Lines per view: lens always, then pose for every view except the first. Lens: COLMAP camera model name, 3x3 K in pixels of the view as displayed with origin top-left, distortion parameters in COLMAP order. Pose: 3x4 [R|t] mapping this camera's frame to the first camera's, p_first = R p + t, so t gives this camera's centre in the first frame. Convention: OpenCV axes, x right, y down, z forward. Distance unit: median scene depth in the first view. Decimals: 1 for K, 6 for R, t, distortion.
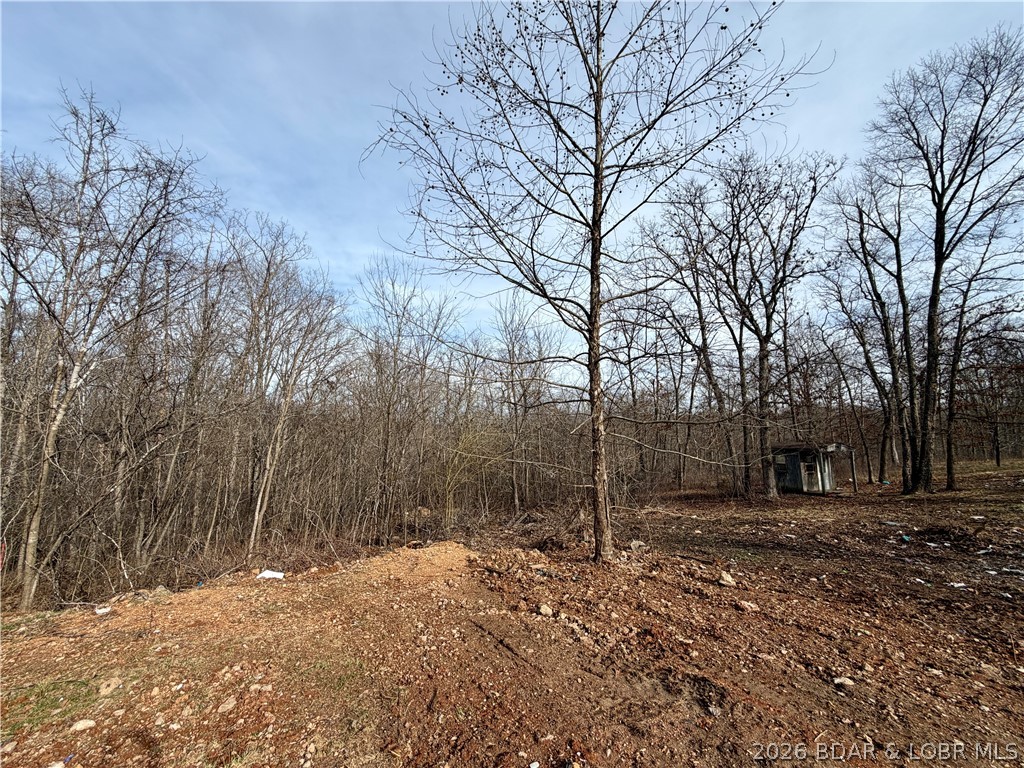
lens RADIAL K [[404.0, 0, 510.2], [0, 404.0, 382.8], [0, 0, 1]] dist [-0.002051, 0.000204]
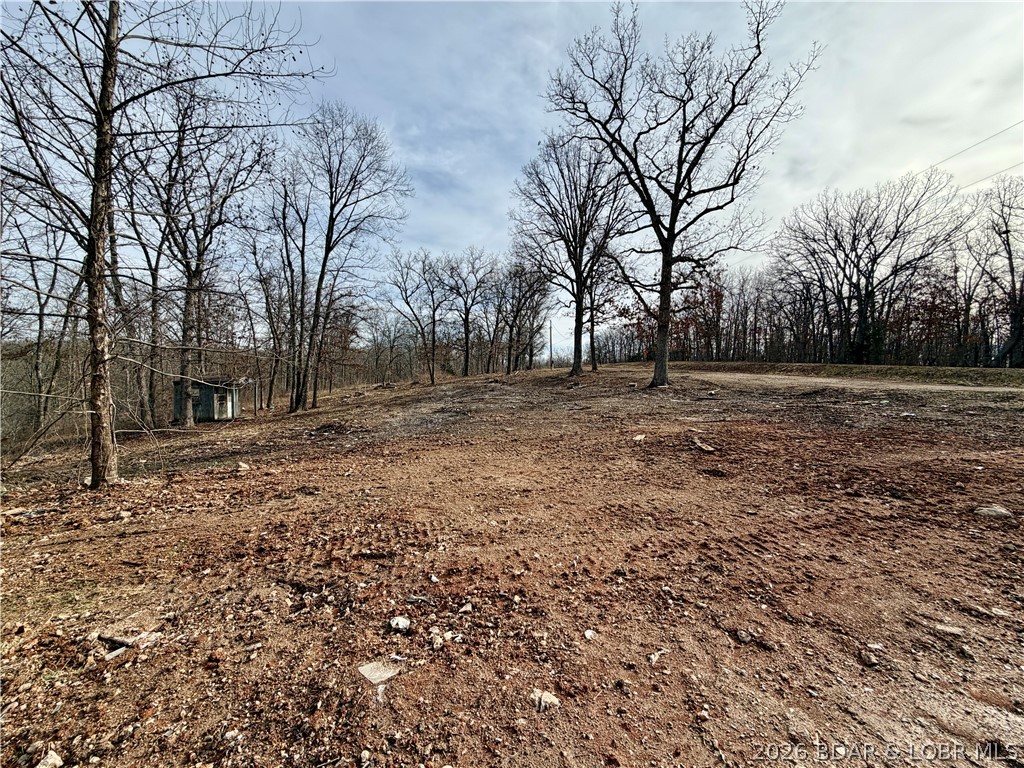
lens RADIAL K [[404.0, 0, 509.5], [0, 404.0, 380.1], [0, 0, 1]] dist [-0.002051, 0.000204]
pose [[0.253082, -0.002799, 0.967441, -0.157422], [-0.138903, 0.989530, 0.039200, 0.005391], [-0.957421, -0.144301, 0.250043, -0.045259]]
